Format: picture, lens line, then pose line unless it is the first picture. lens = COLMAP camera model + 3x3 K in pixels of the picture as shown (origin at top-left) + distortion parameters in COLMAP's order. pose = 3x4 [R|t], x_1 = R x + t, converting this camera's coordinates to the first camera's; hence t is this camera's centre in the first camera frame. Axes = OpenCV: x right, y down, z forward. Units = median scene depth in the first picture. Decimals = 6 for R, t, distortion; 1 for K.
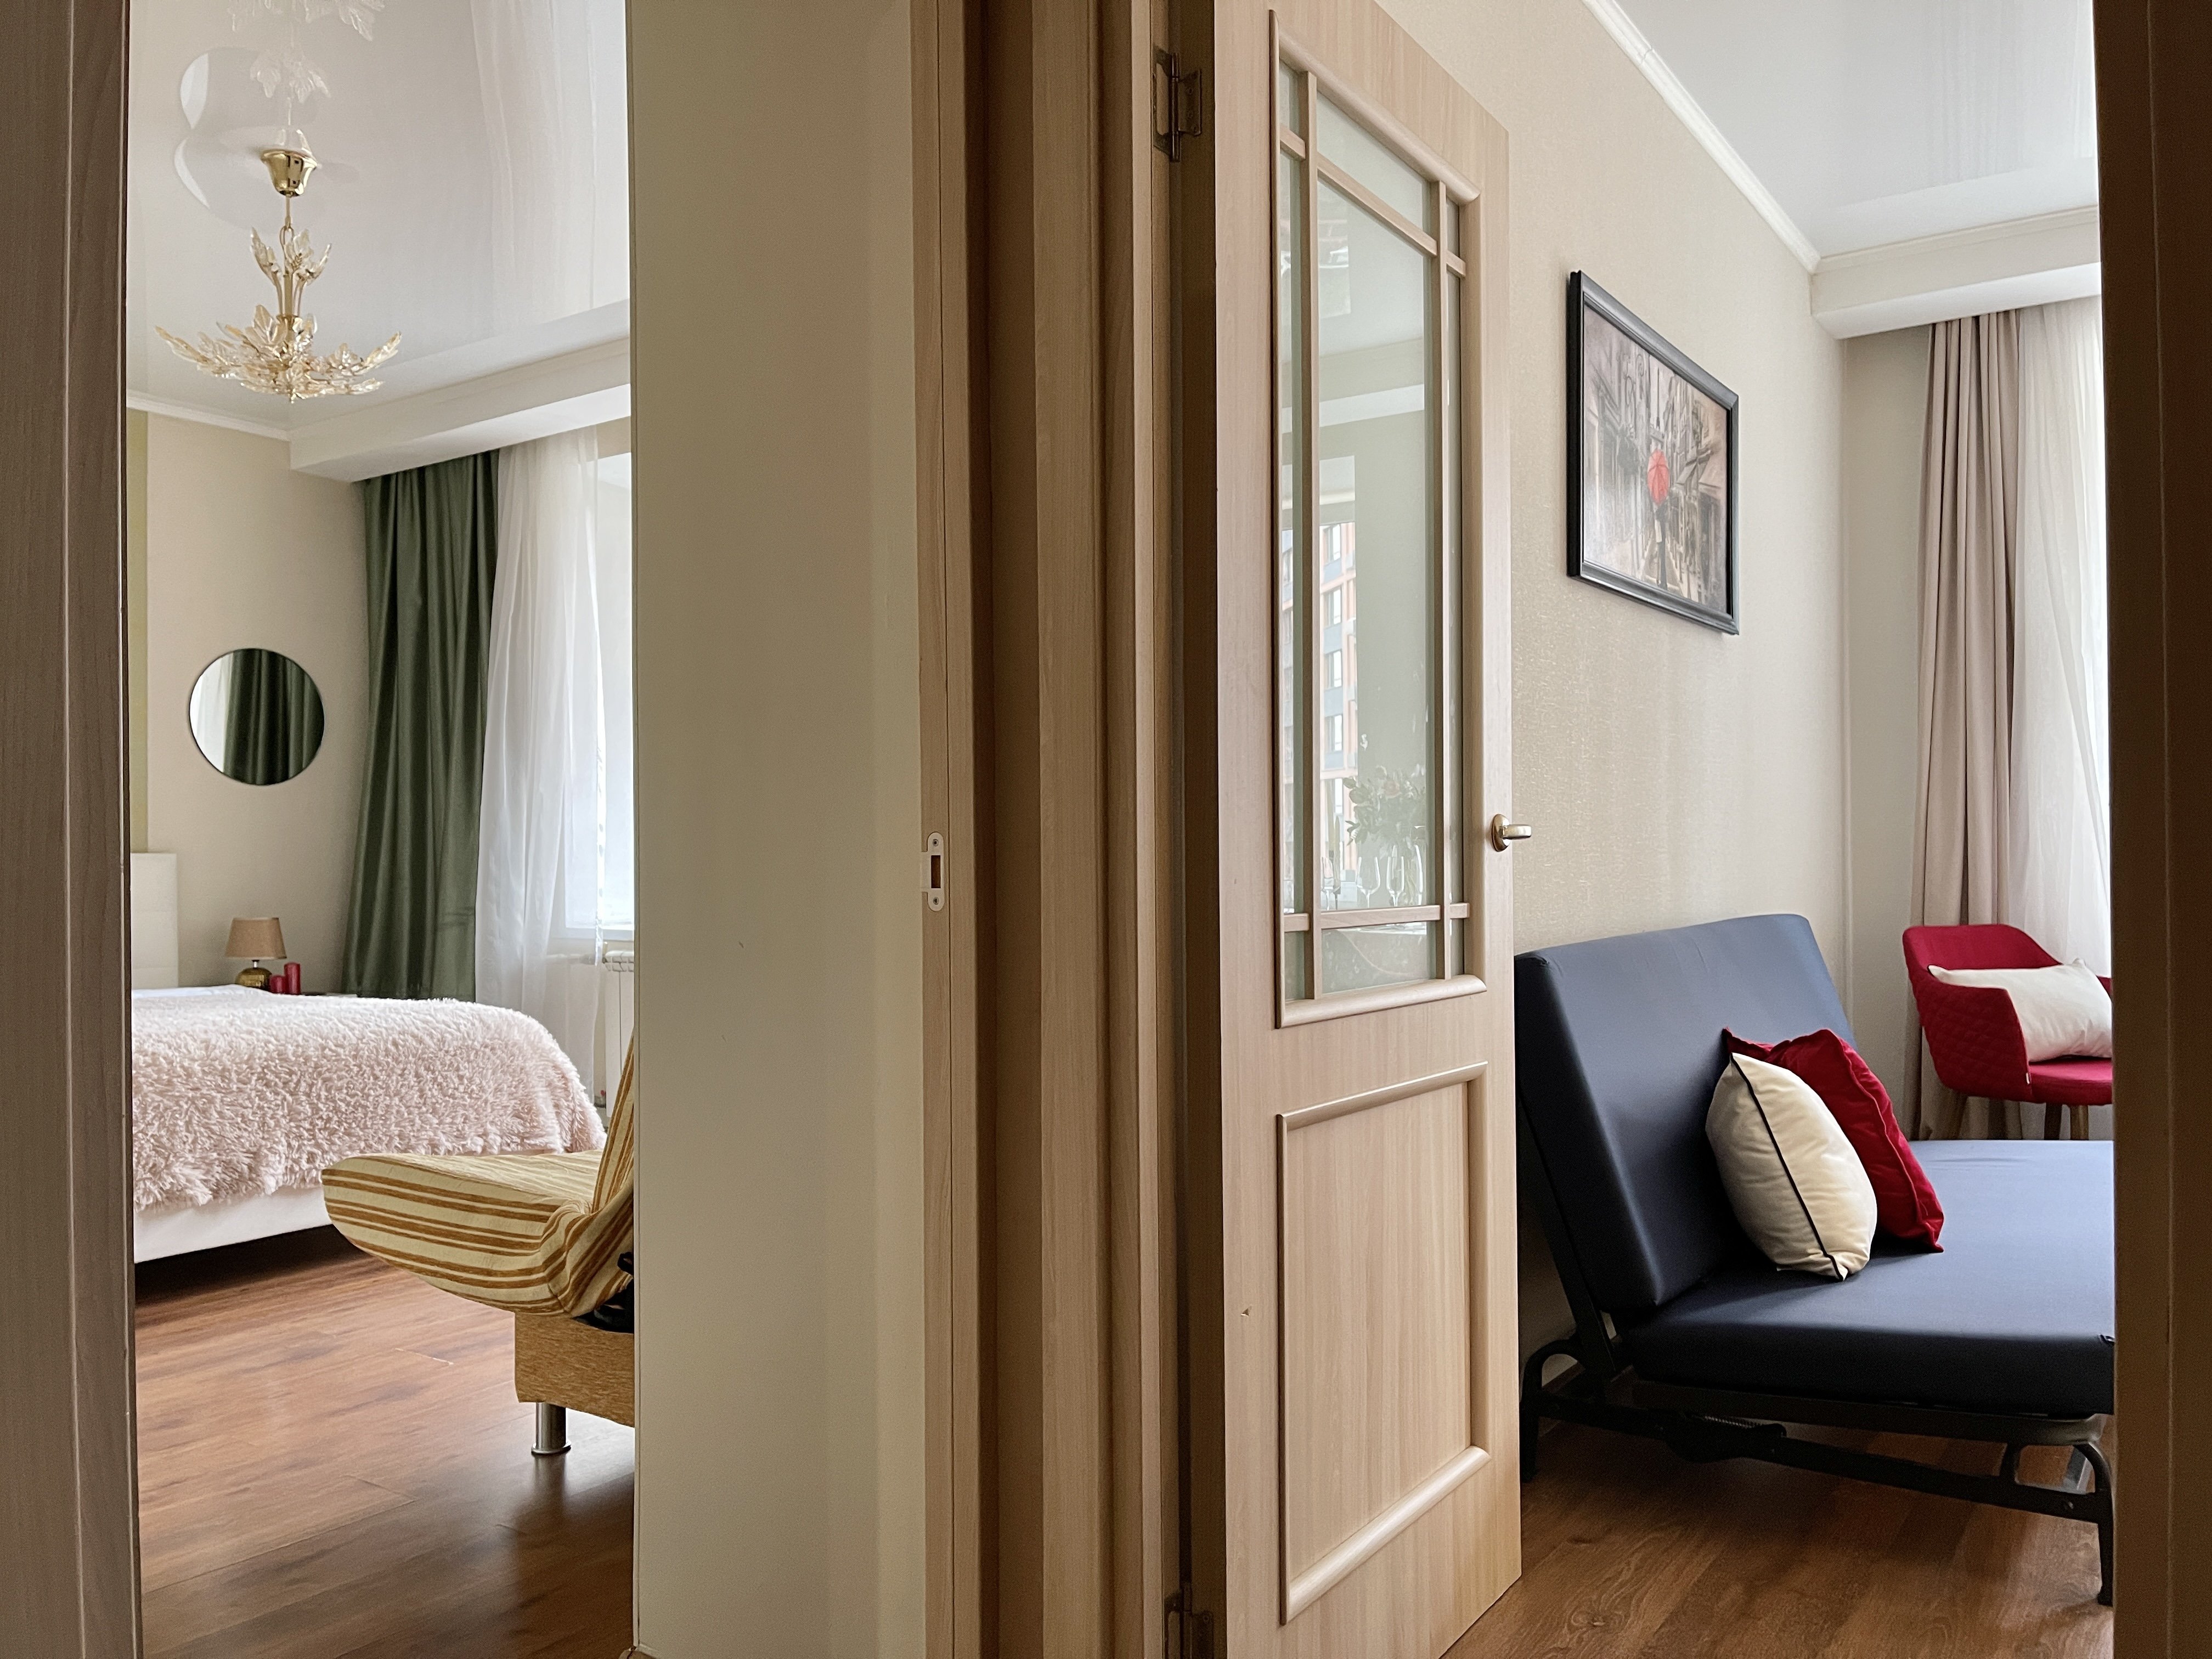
lens RADIAL K [[1696.7, 0, 1108.4], [0, 1696.7, 852.4], [0, 0, 1]] dist [0.059298, -0.076612]
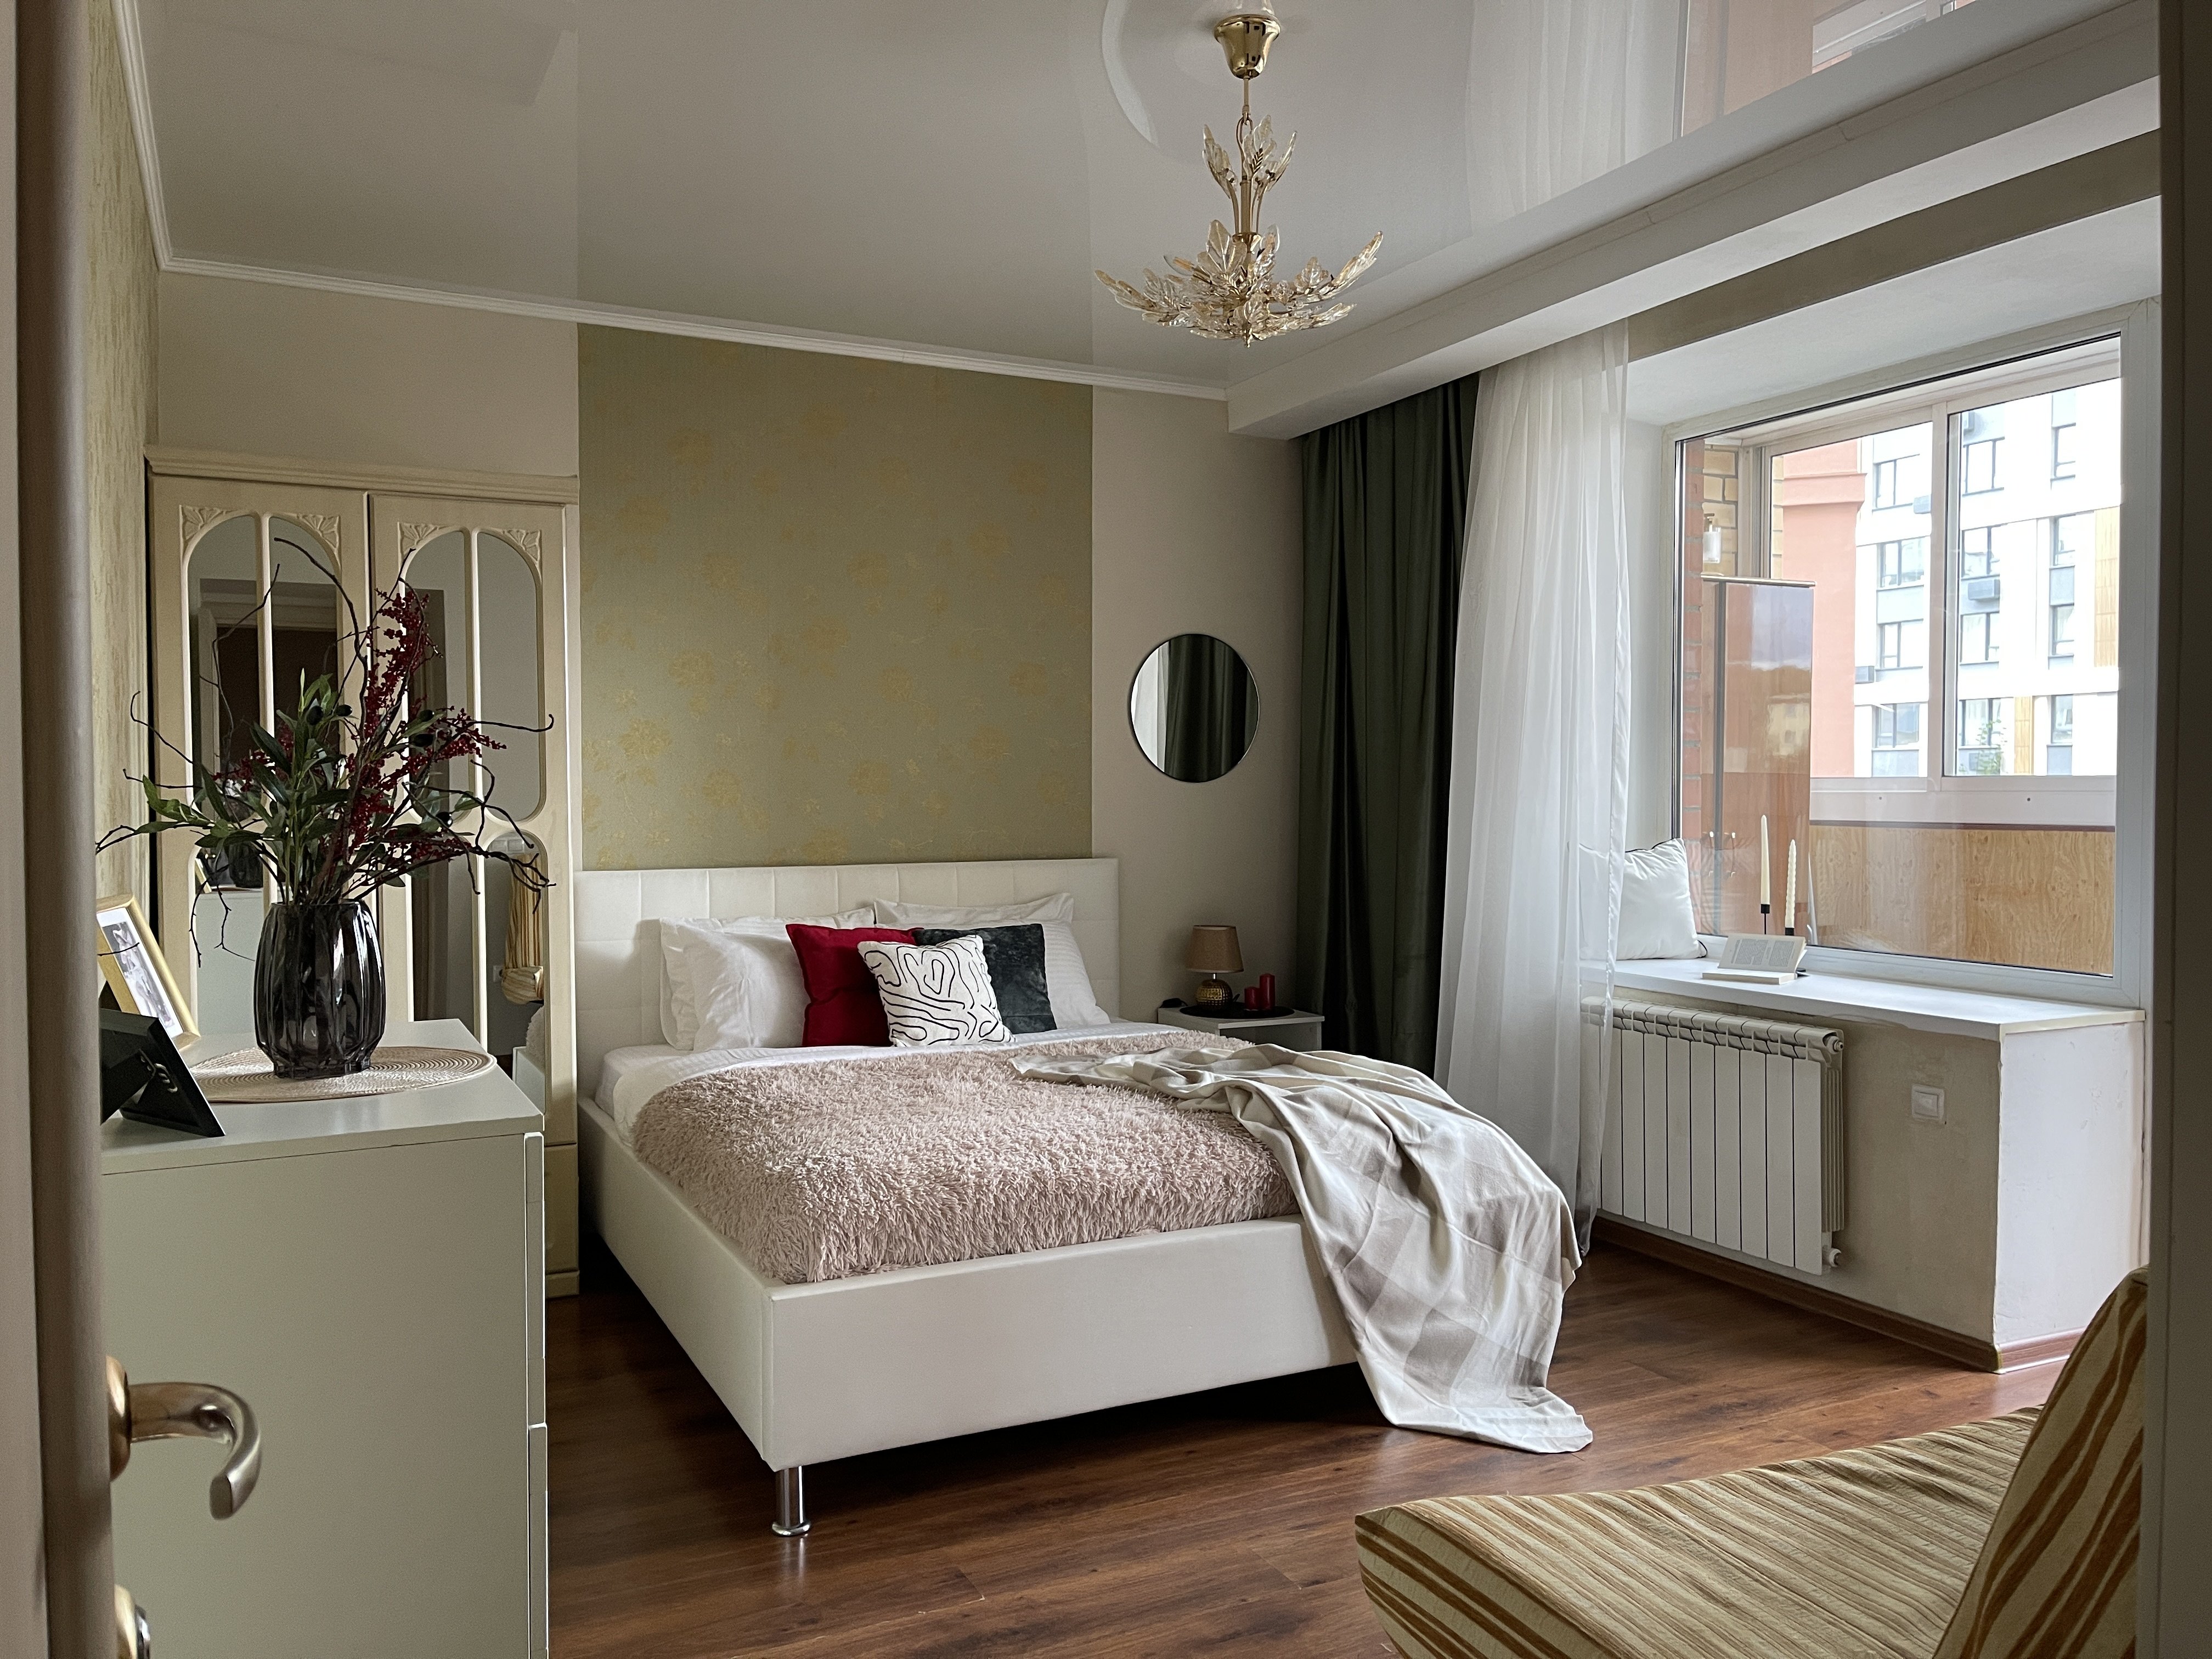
lens RADIAL K [[1696.7, 0, 1108.4], [0, 1696.7, 852.4], [0, 0, 1]] dist [0.059298, -0.076612]
pose [[0.876117, 0.022139, -0.481590, -0.149970], [-0.001486, 0.999064, 0.043224, -0.063857], [0.482096, -0.037154, 0.875330, 0.274916]]
